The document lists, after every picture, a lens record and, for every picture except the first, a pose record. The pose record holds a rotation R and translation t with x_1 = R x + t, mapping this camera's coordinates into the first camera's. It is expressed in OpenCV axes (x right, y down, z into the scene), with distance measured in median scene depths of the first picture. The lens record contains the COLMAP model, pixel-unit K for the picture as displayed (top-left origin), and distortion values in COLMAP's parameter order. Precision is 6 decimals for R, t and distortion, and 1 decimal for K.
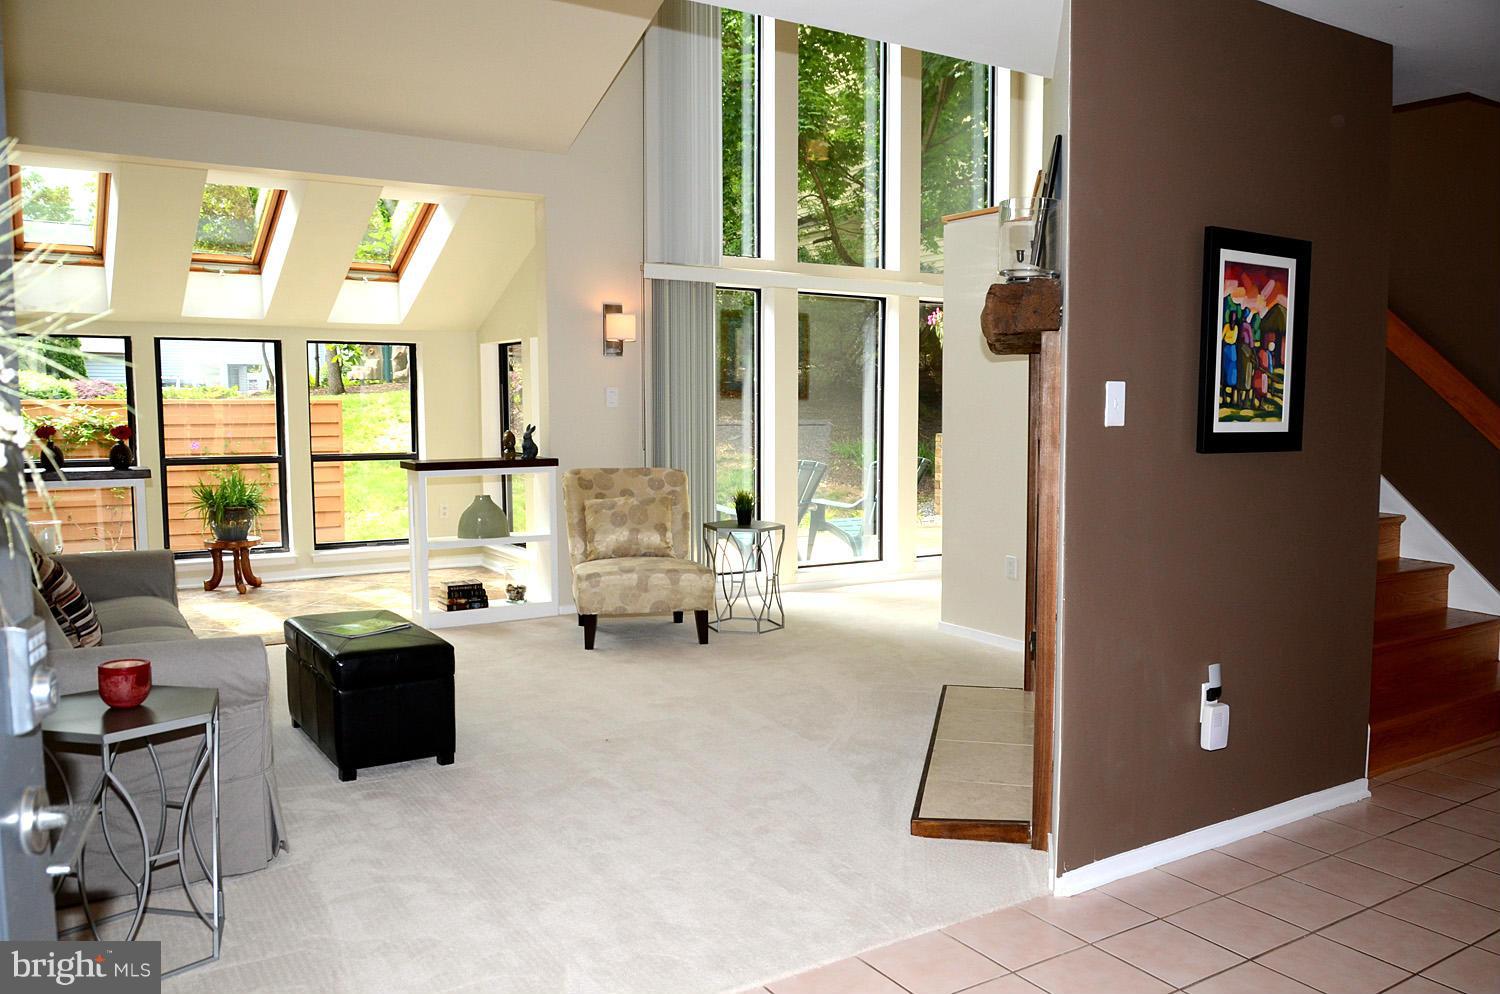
lens RADIAL K [[1164.7, 0, 751.2], [0, 1164.7, 497.5], [0, 0, 1]] dist [-0.034291, -0.003264]
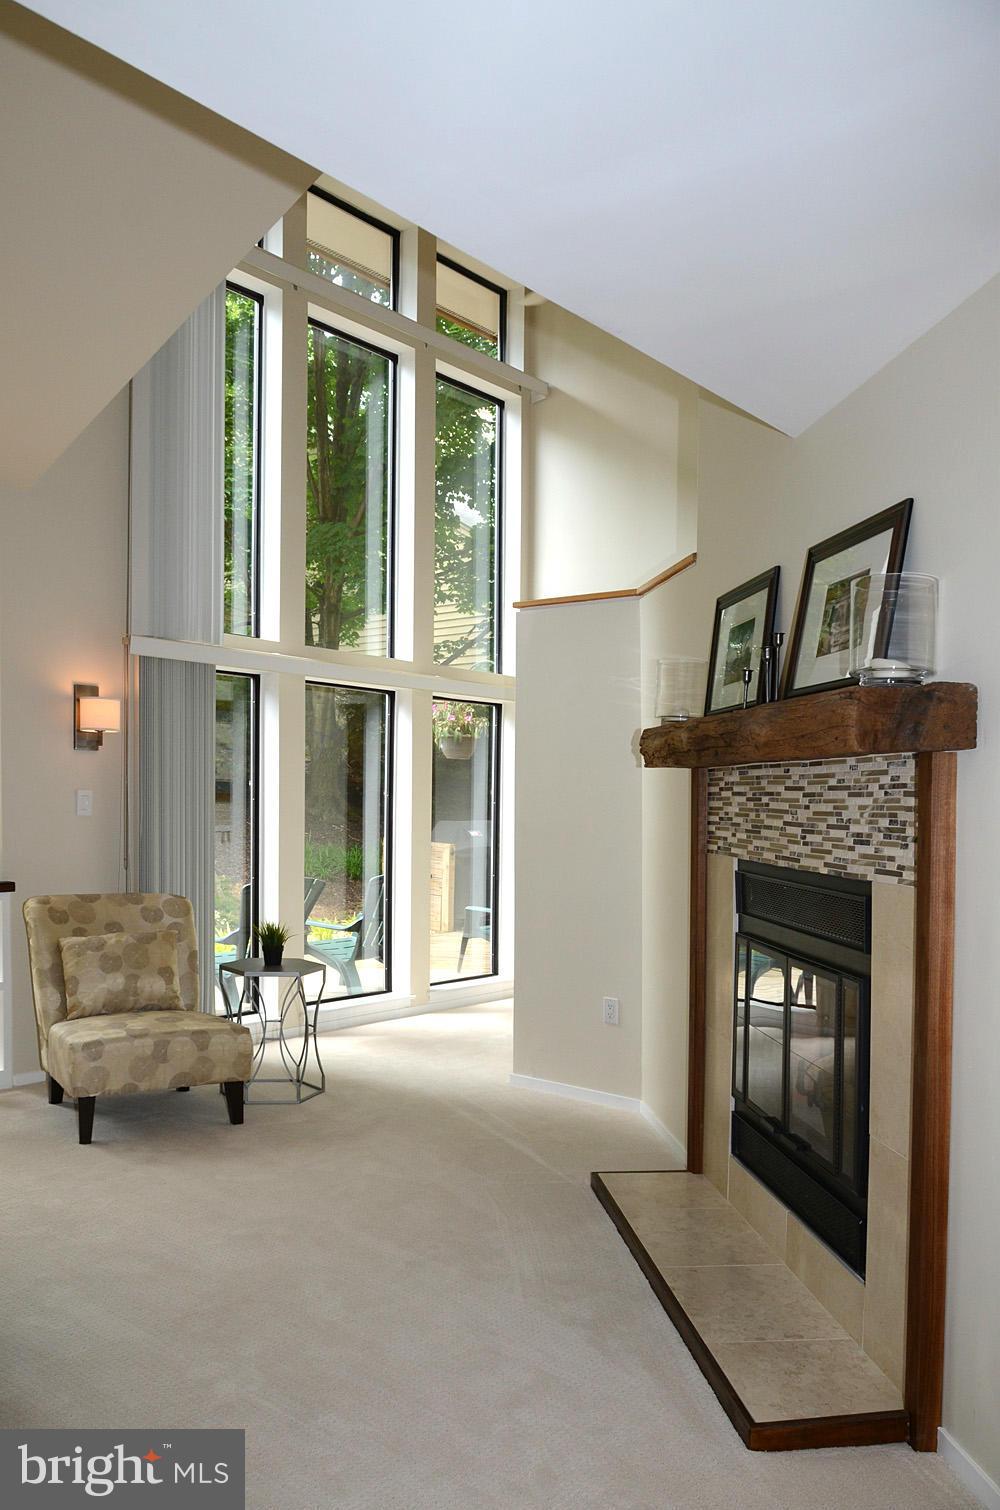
lens RADIAL K [[1194.0, 0, 527.8], [0, 1194.0, 837.5], [0, 0, 1]] dist [-0.025043, -0.002493]
pose [[0.945475, 0.005051, 0.325656, -0.119915], [0.010667, 0.998863, -0.046462, -0.027190], [-0.325521, 0.047403, 0.944346, 0.178166]]
